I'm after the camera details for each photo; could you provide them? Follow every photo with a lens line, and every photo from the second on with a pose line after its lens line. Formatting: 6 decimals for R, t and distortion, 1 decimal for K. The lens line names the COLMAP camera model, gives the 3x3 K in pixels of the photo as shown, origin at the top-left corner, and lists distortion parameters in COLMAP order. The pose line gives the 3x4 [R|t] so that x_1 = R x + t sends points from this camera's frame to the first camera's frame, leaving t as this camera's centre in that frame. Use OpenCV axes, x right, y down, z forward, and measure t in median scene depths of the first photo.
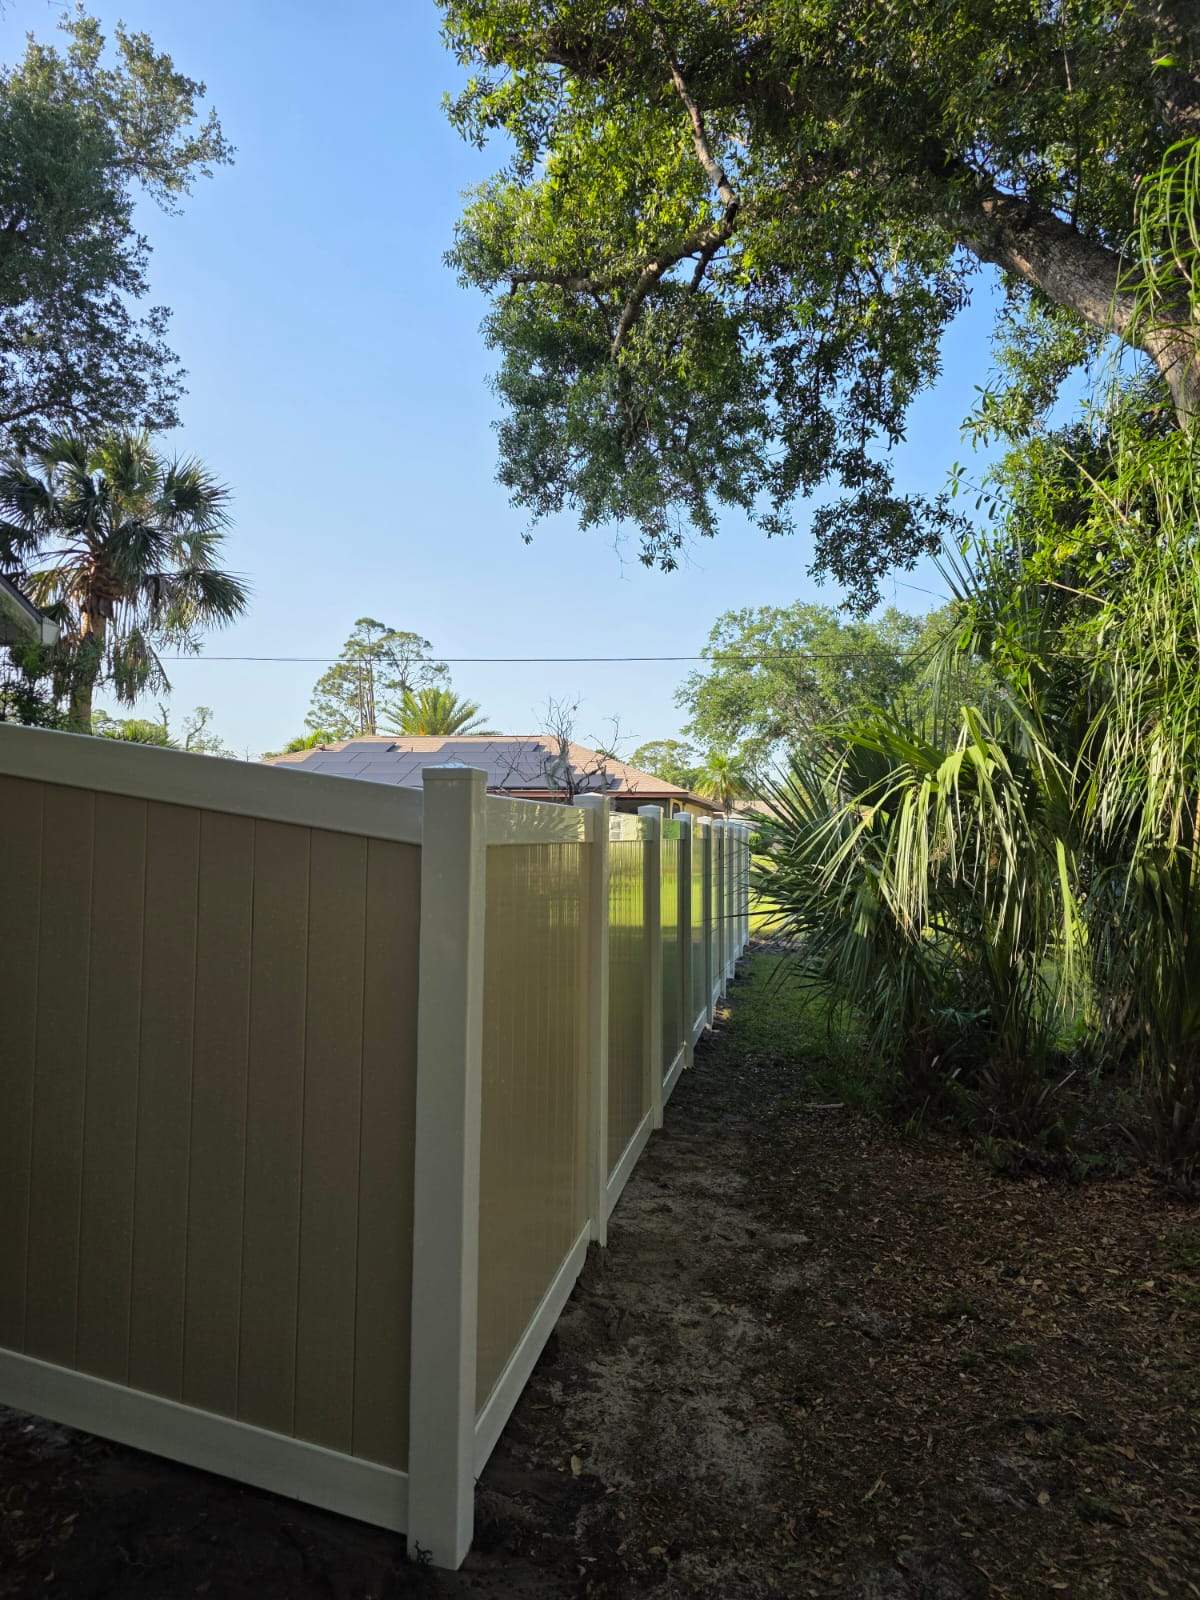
lens RADIAL K [[1075.9, 0, 584.2], [0, 1075.9, 810.9], [0, 0, 1]] dist [0.067844, -0.065488]
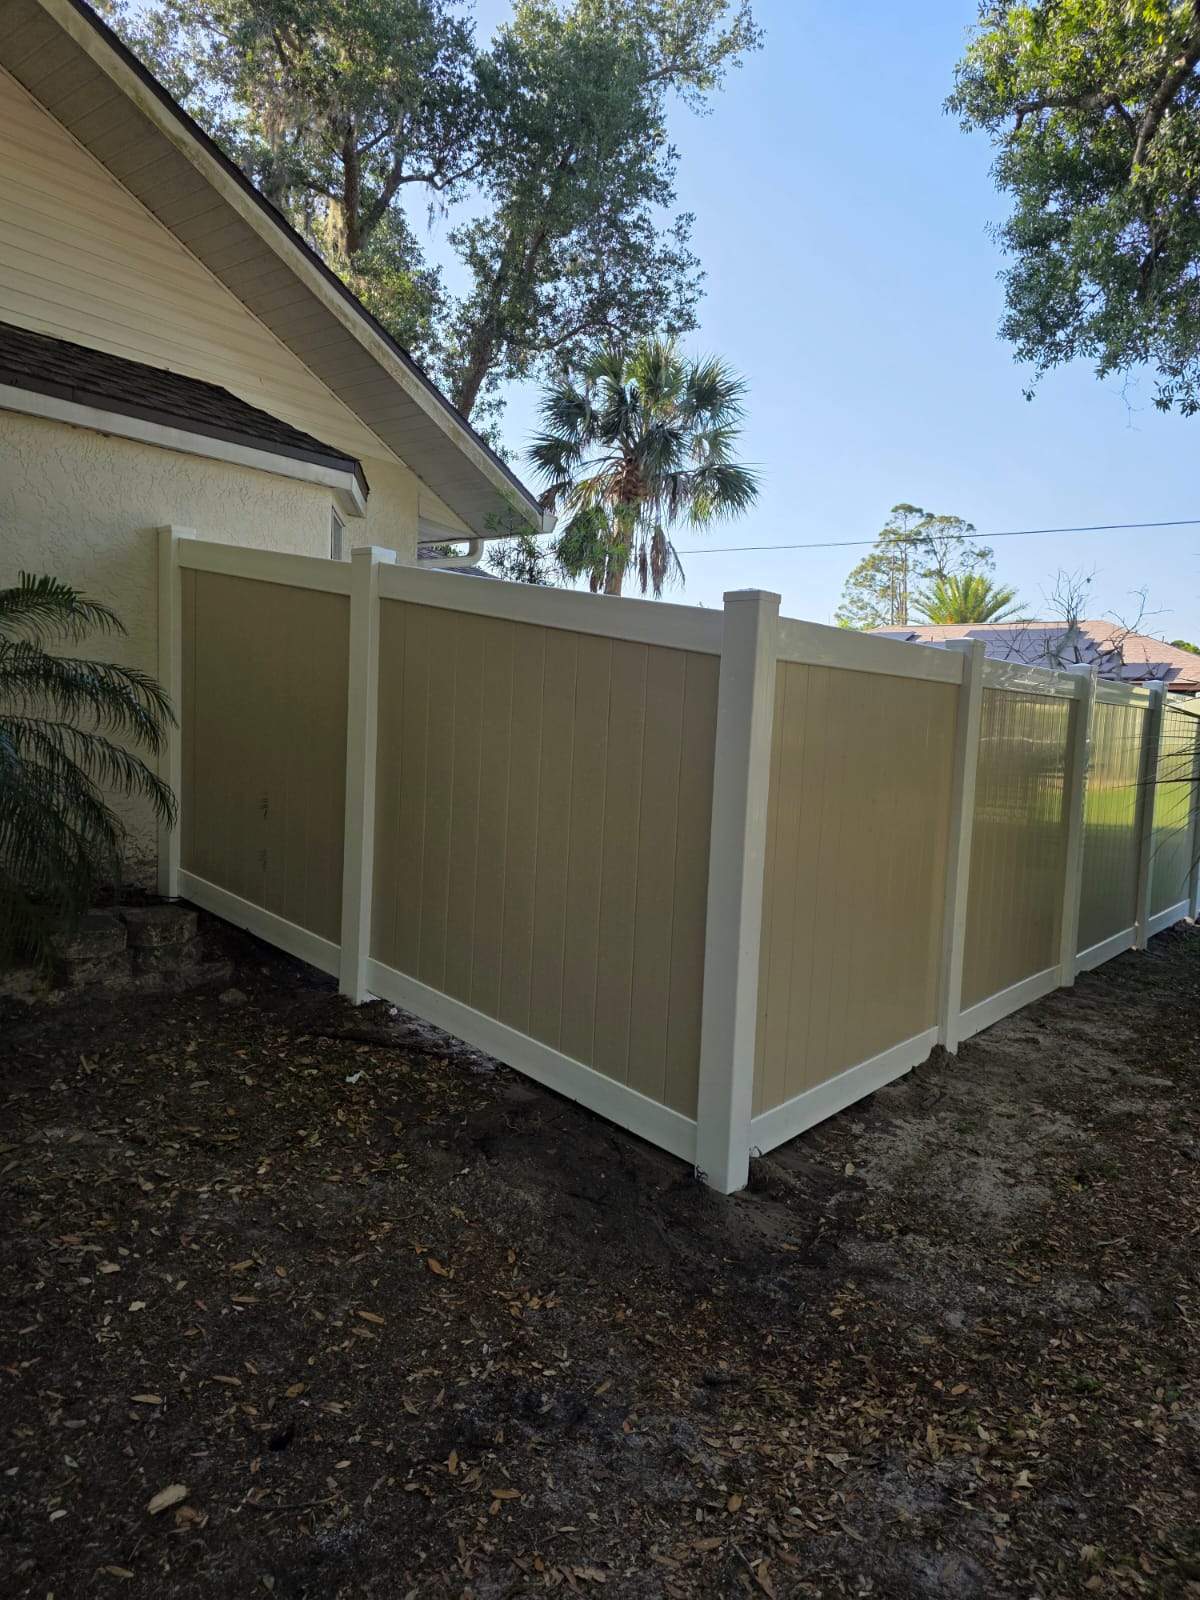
lens RADIAL K [[1075.9, 0, 584.2], [0, 1075.9, 810.9], [0, 0, 1]] dist [0.067844, -0.065488]
pose [[0.888115, 0.062285, -0.455382, 0.045989], [-0.018300, 0.994782, 0.100372, 0.014150], [0.459257, -0.080809, 0.884620, -0.033387]]
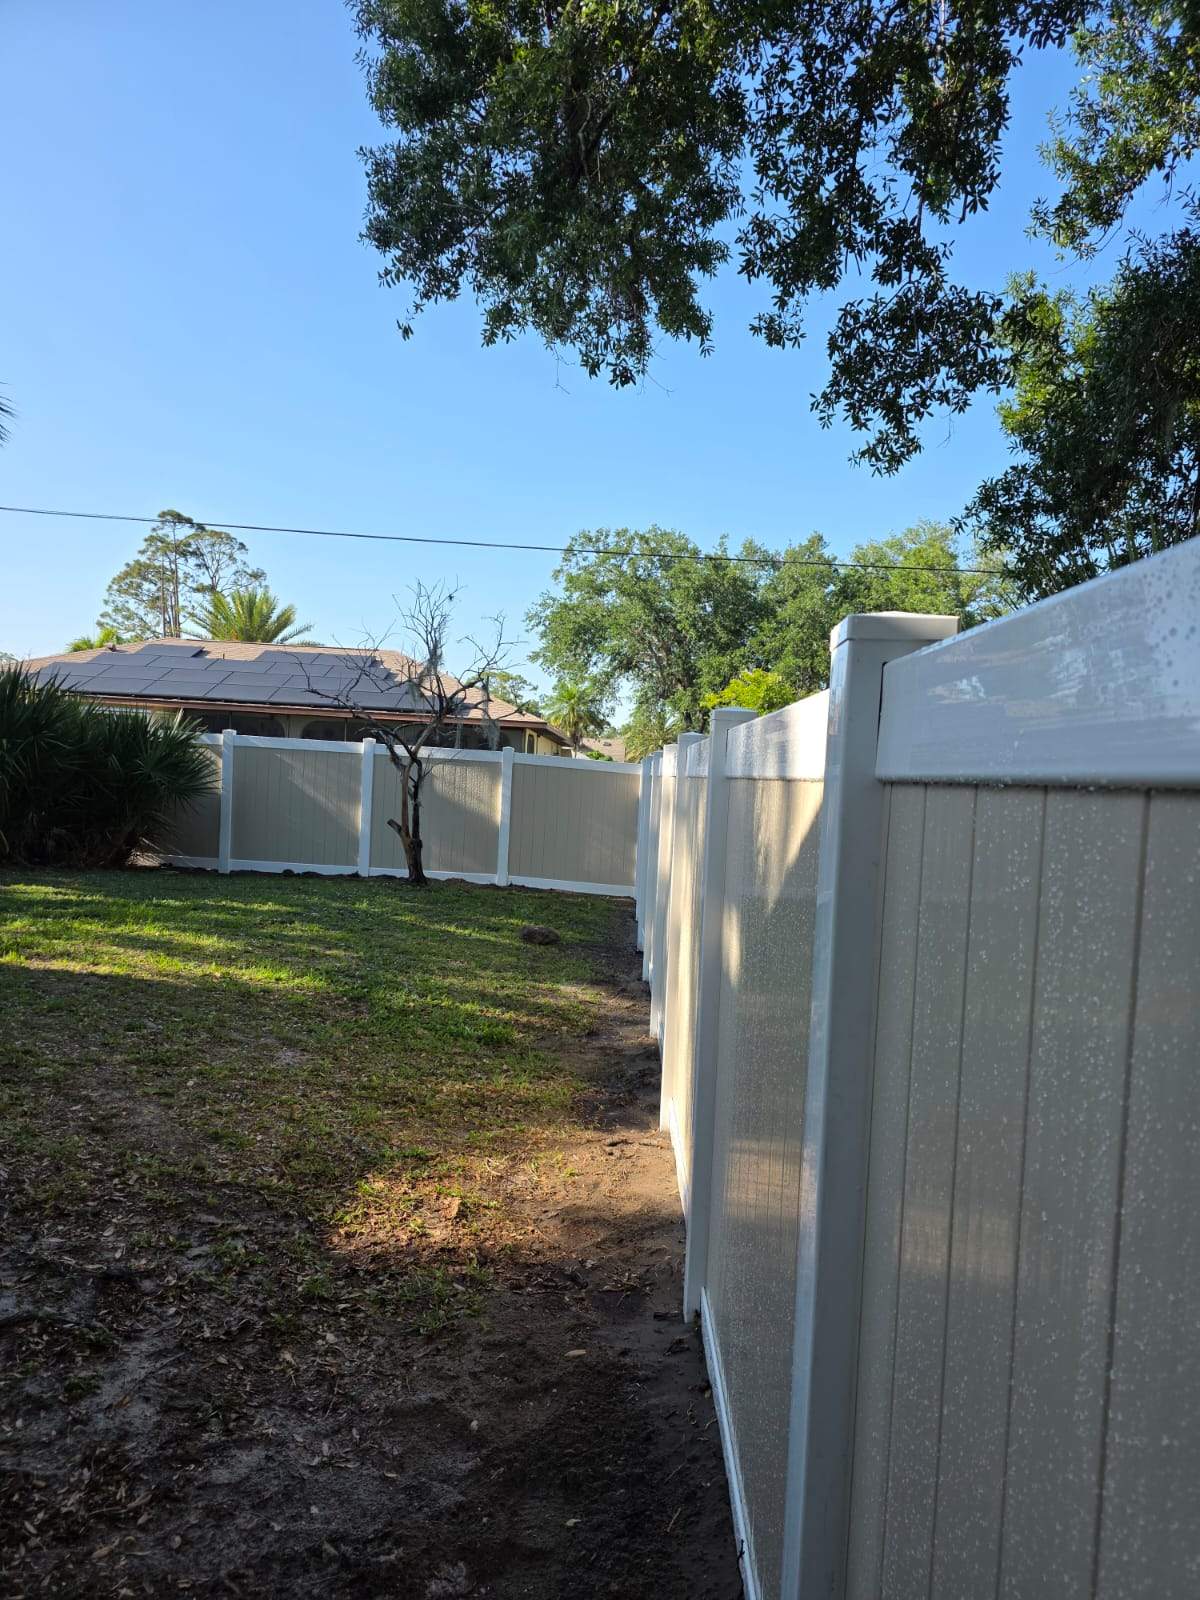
lens RADIAL K [[1108.5, 0, 608.3], [0, 1108.5, 837.2], [0, 0, 1]] dist [0.074606, -0.086002]
pose [[0.983915, 0.031477, 0.175843, -0.033062], [-0.045963, 0.995820, 0.078927, 0.007080], [-0.172623, -0.085740, 0.981249, 0.189466]]
